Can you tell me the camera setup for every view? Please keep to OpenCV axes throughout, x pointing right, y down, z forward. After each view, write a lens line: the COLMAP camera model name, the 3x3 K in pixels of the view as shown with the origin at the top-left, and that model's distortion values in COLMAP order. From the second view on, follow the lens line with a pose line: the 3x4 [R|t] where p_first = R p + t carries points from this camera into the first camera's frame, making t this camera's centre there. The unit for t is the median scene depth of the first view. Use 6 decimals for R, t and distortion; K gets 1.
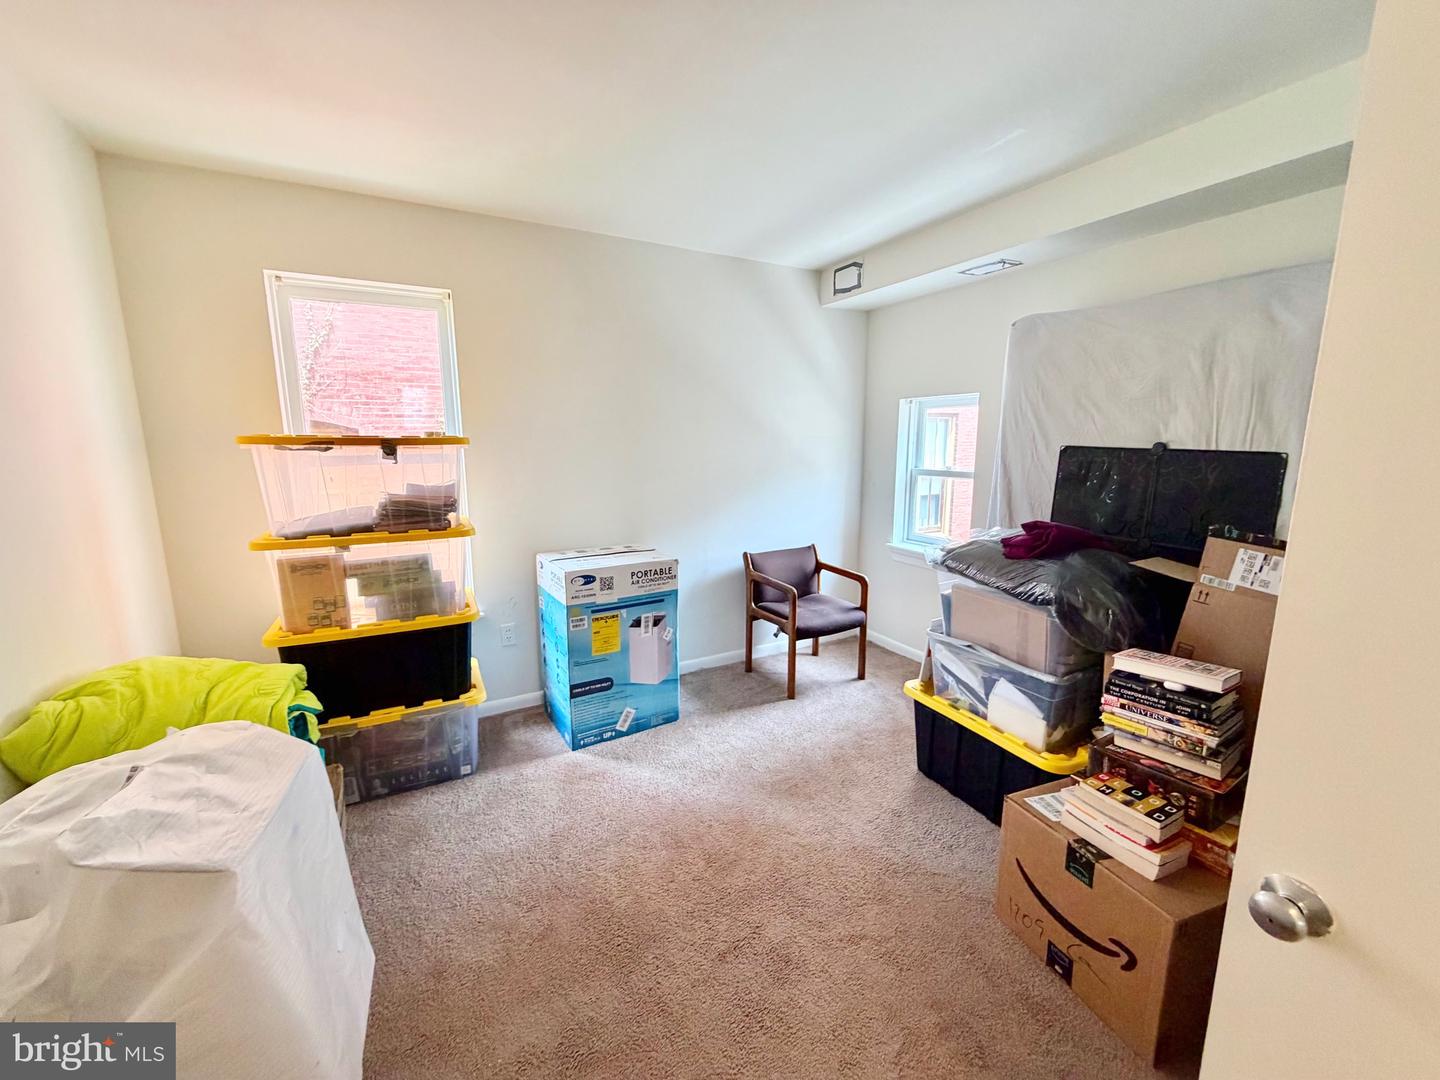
lens RADIAL K [[574.7, 0, 715.1], [0, 574.7, 537.7], [0, 0, 1]] dist [-0.000283, 0.000196]
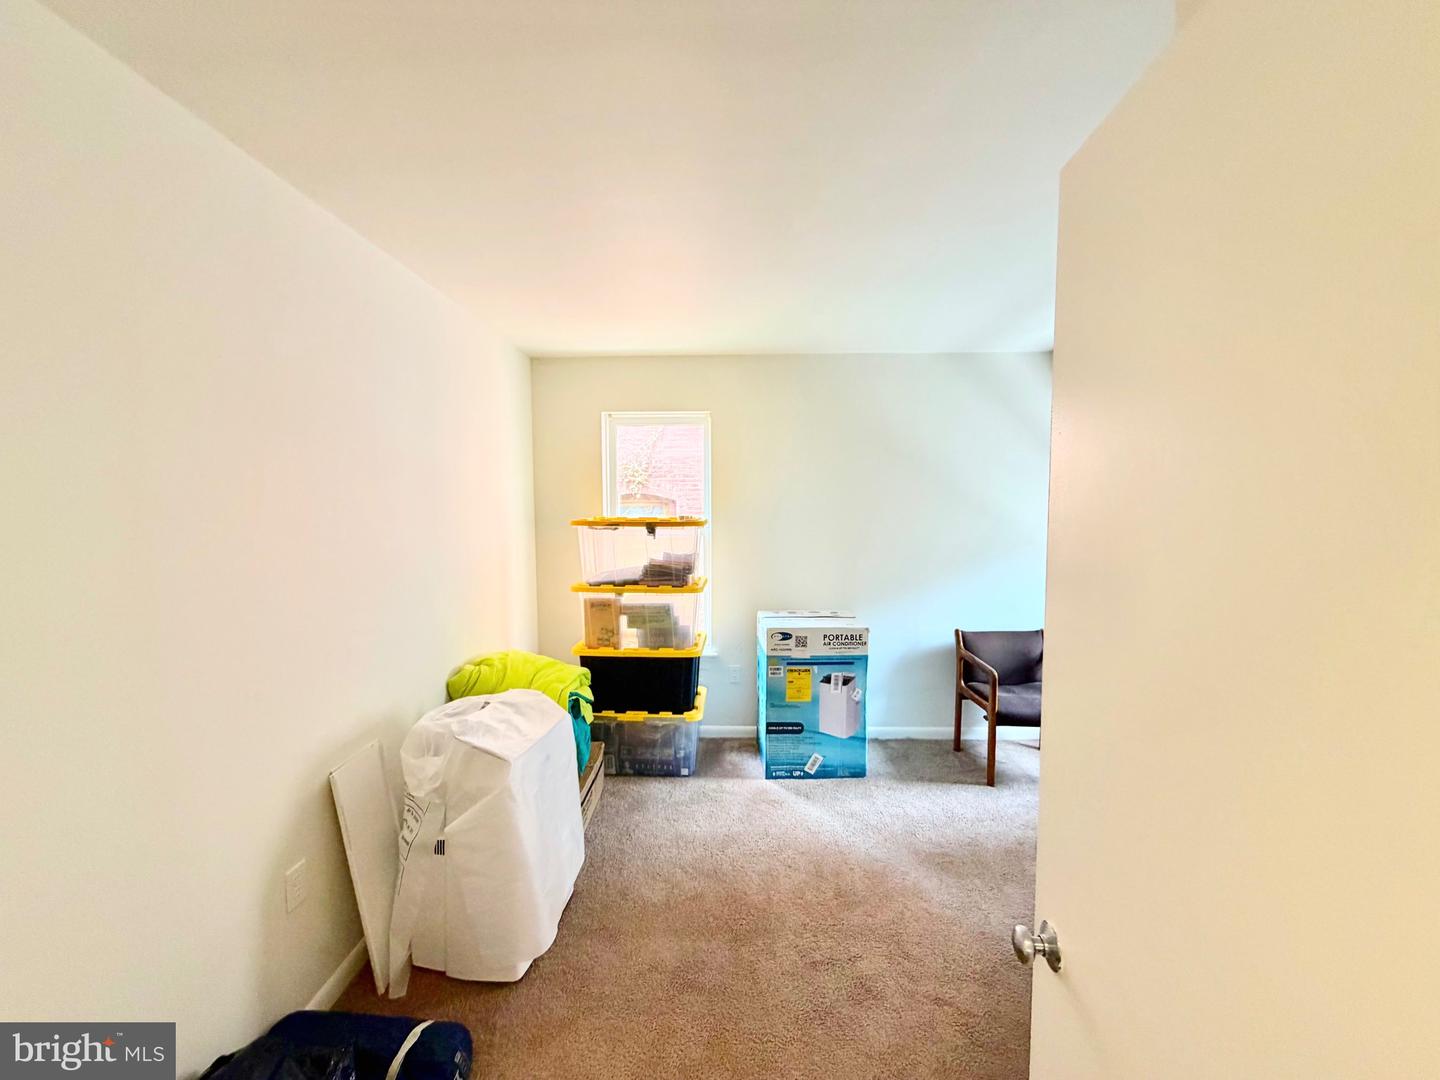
lens RADIAL K [[574.7, 0, 715.1], [0, 574.7, 537.7], [0, 0, 1]] dist [-0.000283, 0.000196]
pose [[0.865570, 0.033762, -0.499649, 0.262884], [-0.085194, 0.993109, -0.080481, -0.024900], [0.493489, 0.112229, 0.862481, -0.152691]]
